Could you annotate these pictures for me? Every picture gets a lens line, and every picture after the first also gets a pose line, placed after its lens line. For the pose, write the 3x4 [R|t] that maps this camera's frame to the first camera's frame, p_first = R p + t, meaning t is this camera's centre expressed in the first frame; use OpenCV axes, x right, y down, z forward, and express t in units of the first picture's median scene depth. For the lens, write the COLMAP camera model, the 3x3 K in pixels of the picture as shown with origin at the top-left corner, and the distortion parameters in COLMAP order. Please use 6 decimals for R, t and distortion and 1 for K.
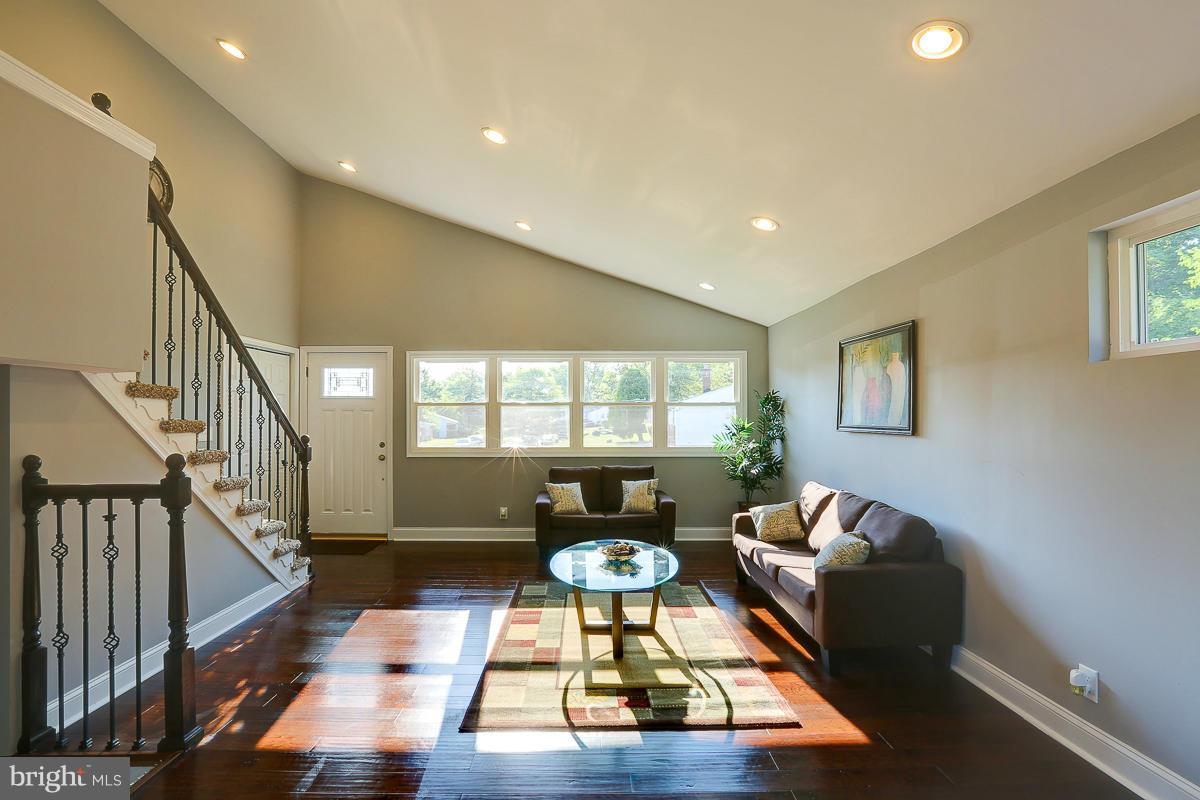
lens RADIAL K [[569.7, 0, 589.0], [0, 569.7, 418.8], [0, 0, 1]] dist [-0.033751, 0.001253]
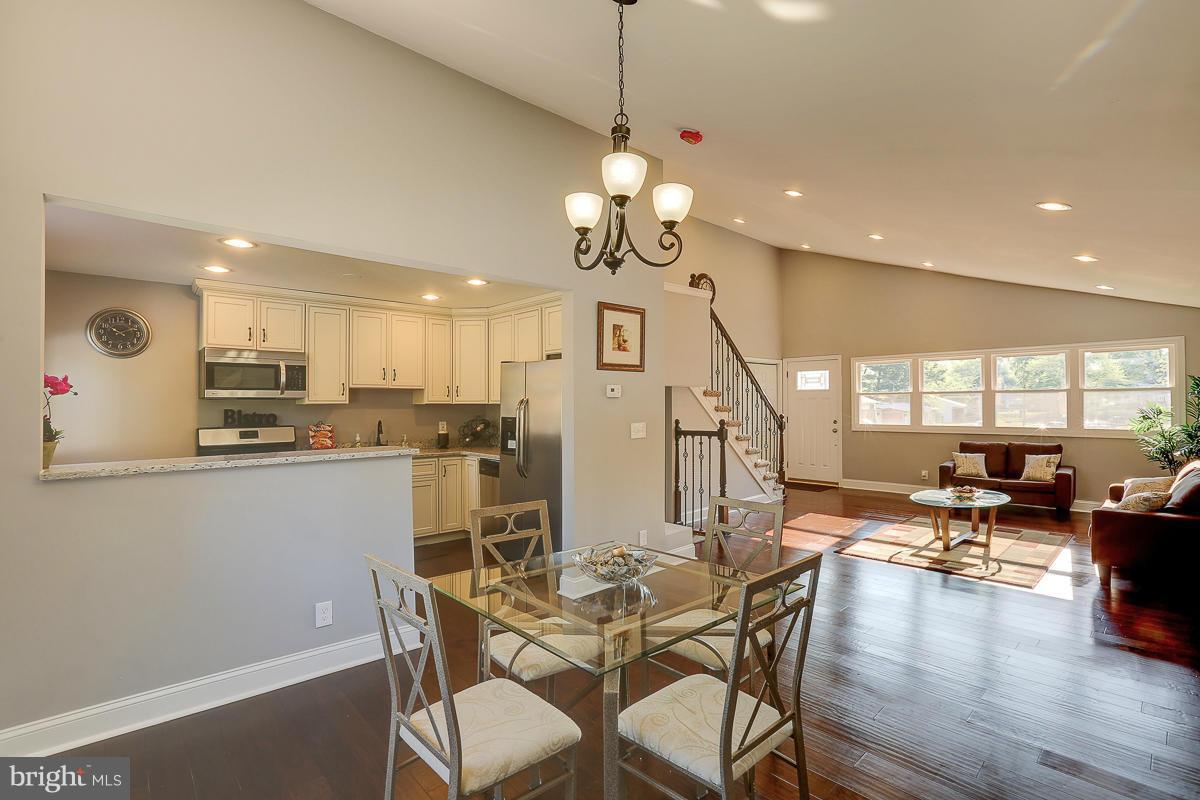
lens RADIAL K [[540.9, 0, 604.7], [0, 540.9, 402.2], [0, 0, 1]] dist [-0.050836, 0.018782]
pose [[0.676946, -0.006400, -0.736004, 0.370484], [0.005370, 0.999979, -0.003757, -0.005111], [0.736013, -0.001409, 0.676966, -0.554090]]
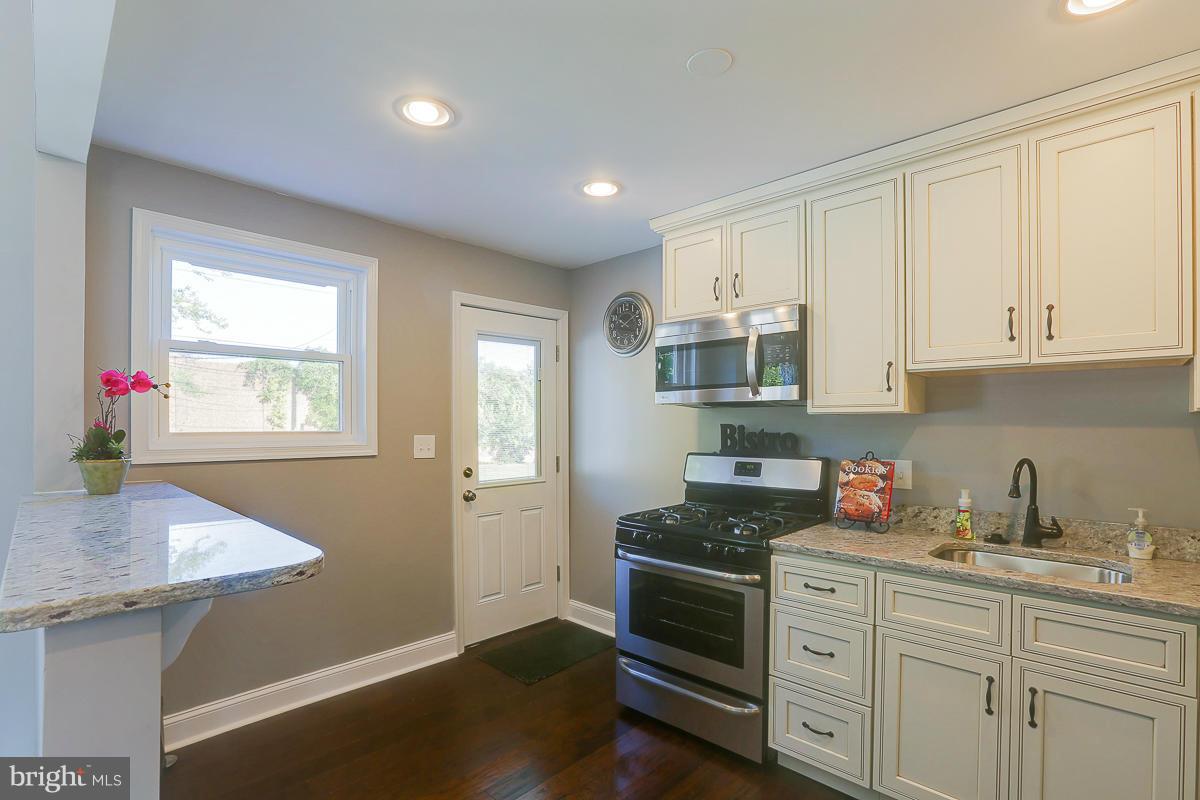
lens RADIAL K [[569.7, 0, 589.0], [0, 569.7, 418.8], [0, 0, 1]] dist [-0.033751, 0.001253]
pose [[-0.703976, -0.006793, -0.710191, -0.307924], [-0.001252, 0.999965, -0.008323, 0.001019], [0.710223, -0.004969, -0.703960, -0.039659]]
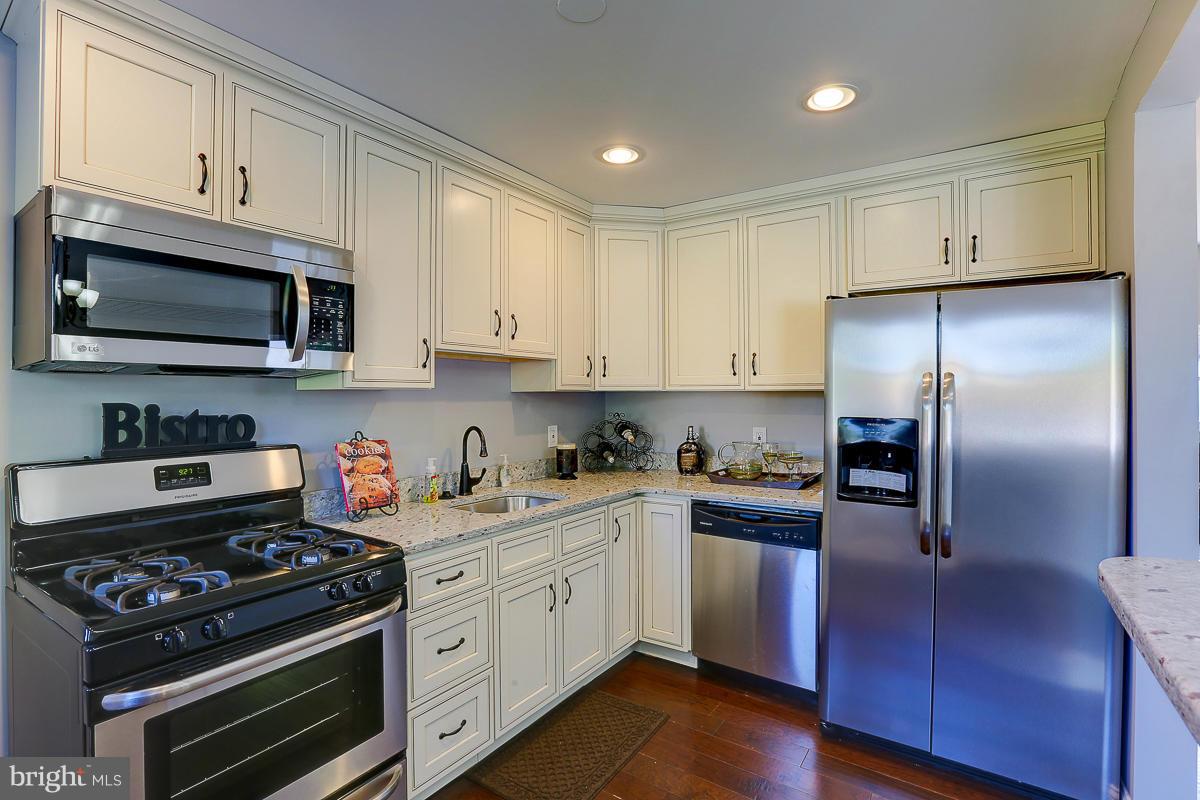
lens RADIAL K [[568.9, 0, 603.5], [0, 568.9, 396.8], [0, 0, 1]] dist [-0.056722, 0.026649]
pose [[0.823942, -0.008131, -0.566615, -0.429866], [0.008667, 0.999961, -0.001746, 0.000295], [0.566607, -0.003472, 0.823981, -0.511731]]
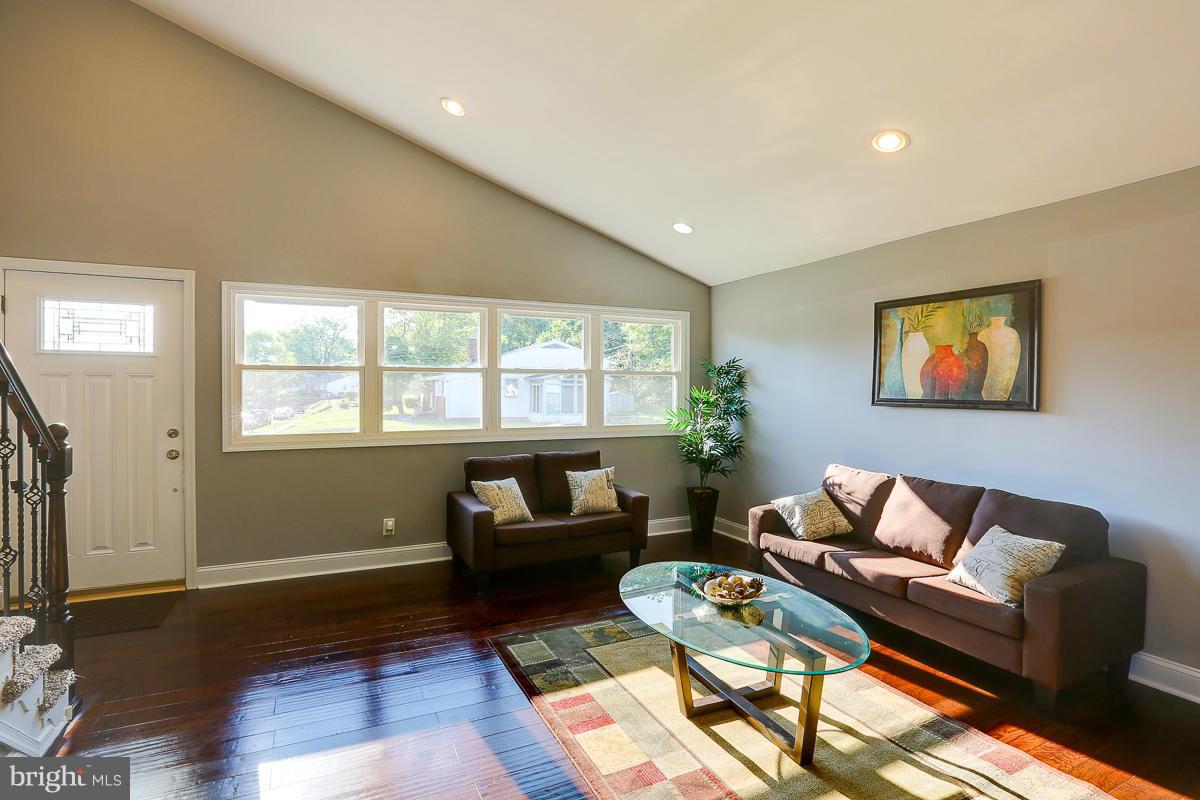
lens RADIAL K [[568.9, 0, 603.5], [0, 568.9, 396.8], [0, 0, 1]] dist [-0.056722, 0.026649]
pose [[0.897077, -0.003554, 0.441860, -0.312924], [-0.002009, 0.999925, 0.012122, -0.001524], [-0.441870, -0.011762, 0.897002, 0.392040]]
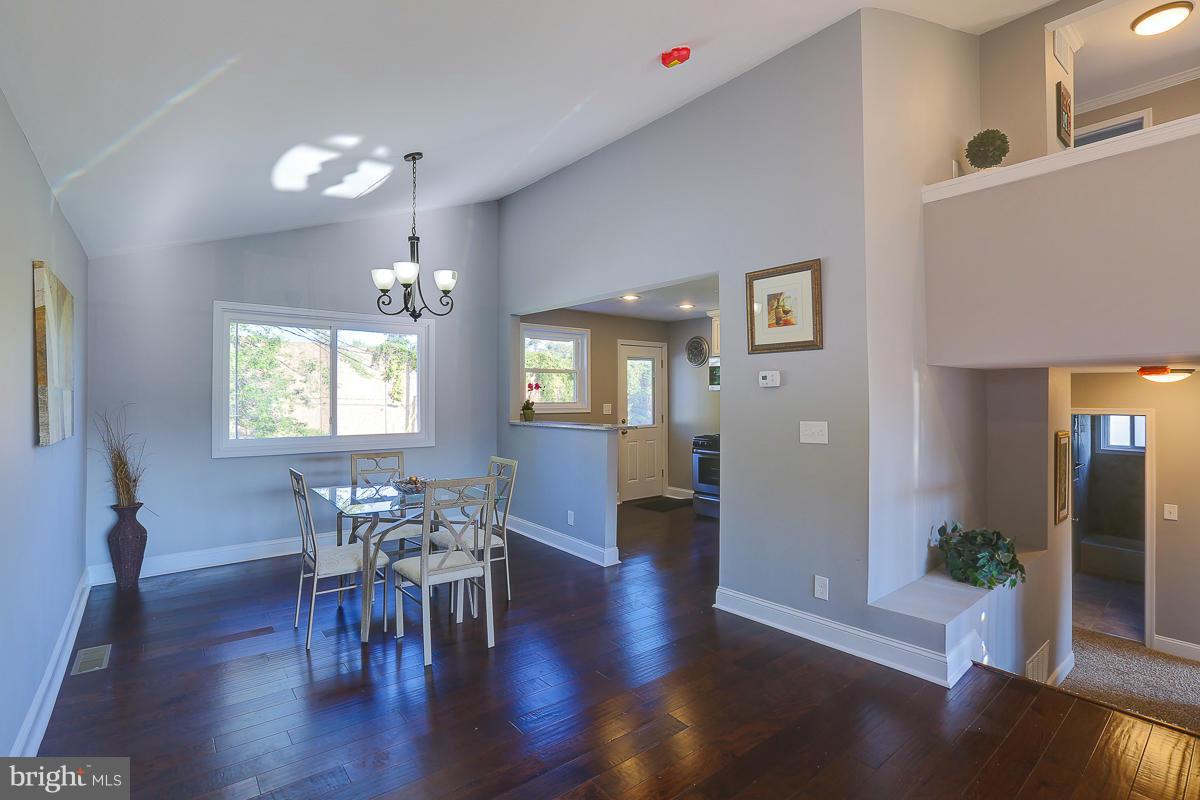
lens RADIAL K [[568.9, 0, 603.5], [0, 568.9, 396.8], [0, 0, 1]] dist [-0.056722, 0.026649]
pose [[-0.766634, 0.000518, -0.642085, 0.359289], [0.000787, 1.000000, -0.000133, -0.004343], [0.642084, -0.000607, -0.766634, 0.530863]]
